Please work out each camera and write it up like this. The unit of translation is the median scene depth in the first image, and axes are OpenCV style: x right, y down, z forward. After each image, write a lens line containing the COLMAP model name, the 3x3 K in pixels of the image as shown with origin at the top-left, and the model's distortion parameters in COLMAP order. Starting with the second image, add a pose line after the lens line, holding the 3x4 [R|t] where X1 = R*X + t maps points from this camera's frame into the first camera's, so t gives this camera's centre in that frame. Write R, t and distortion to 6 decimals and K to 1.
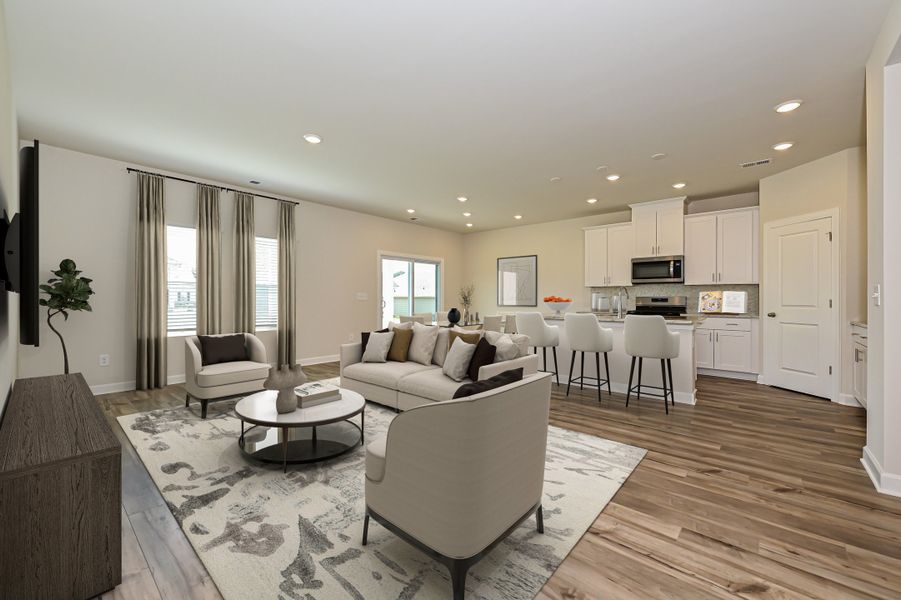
lens RADIAL K [[375.4, 0, 457.9], [0, 375.4, 296.9], [0, 0, 1]] dist [0.014750, 0.000002]
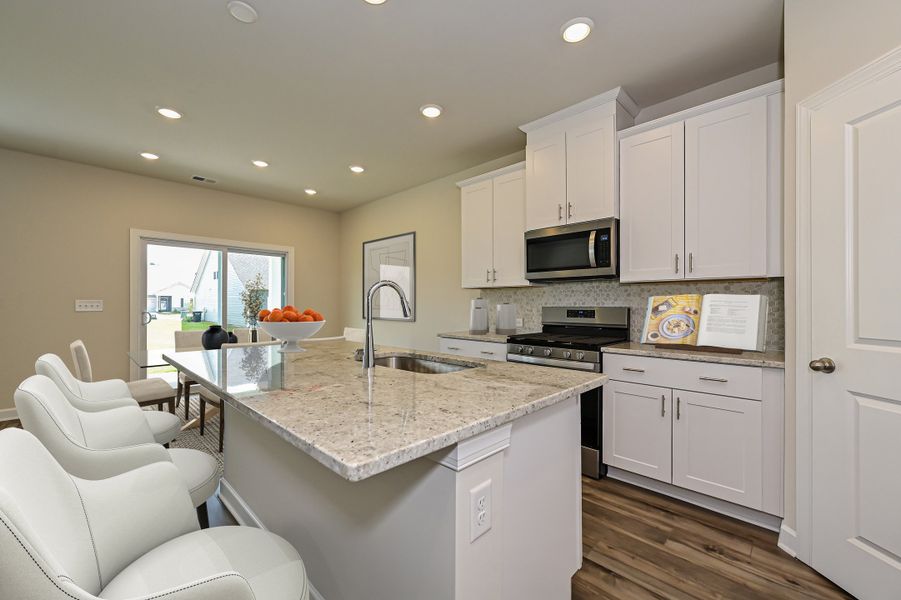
lens RADIAL K [[375.4, 0, 442.7], [0, 375.4, 303.2], [0, 0, 1]] dist [0.014750, 0.000002]
pose [[0.994767, -0.001392, -0.102159, 0.430044], [0.002028, 0.999979, 0.006115, -0.008940], [0.102149, -0.006290, 0.994749, 0.514135]]
